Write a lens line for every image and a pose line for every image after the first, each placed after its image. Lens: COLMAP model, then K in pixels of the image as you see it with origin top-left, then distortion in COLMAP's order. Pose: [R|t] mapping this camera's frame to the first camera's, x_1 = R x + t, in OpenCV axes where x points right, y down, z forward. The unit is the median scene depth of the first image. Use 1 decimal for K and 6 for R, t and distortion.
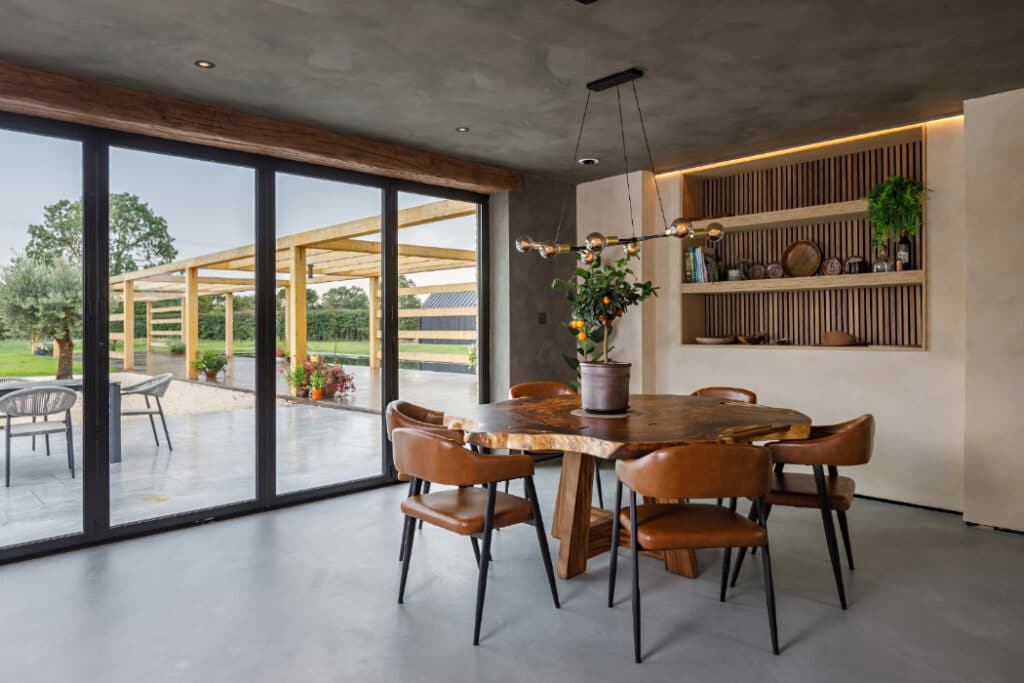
lens RADIAL K [[685.6, 0, 504.4], [0, 685.6, 340.0], [0, 0, 1]] dist [0.006144, -0.001651]
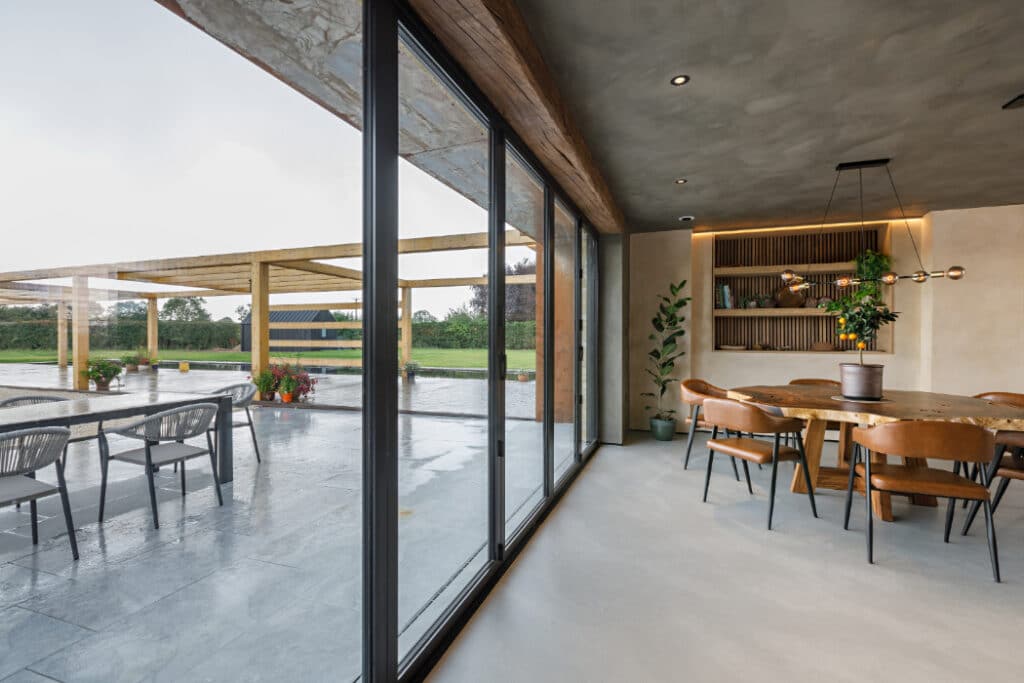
lens RADIAL K [[479.1, 0, 509.9], [0, 479.1, 340.4], [0, 0, 1]] dist [-0.002964, 0.001614]
pose [[0.888486, 0.005099, 0.458875, -0.604158], [0.001908, 0.999889, -0.014805, -0.001463], [-0.458900, 0.014029, 0.888377, 0.295090]]
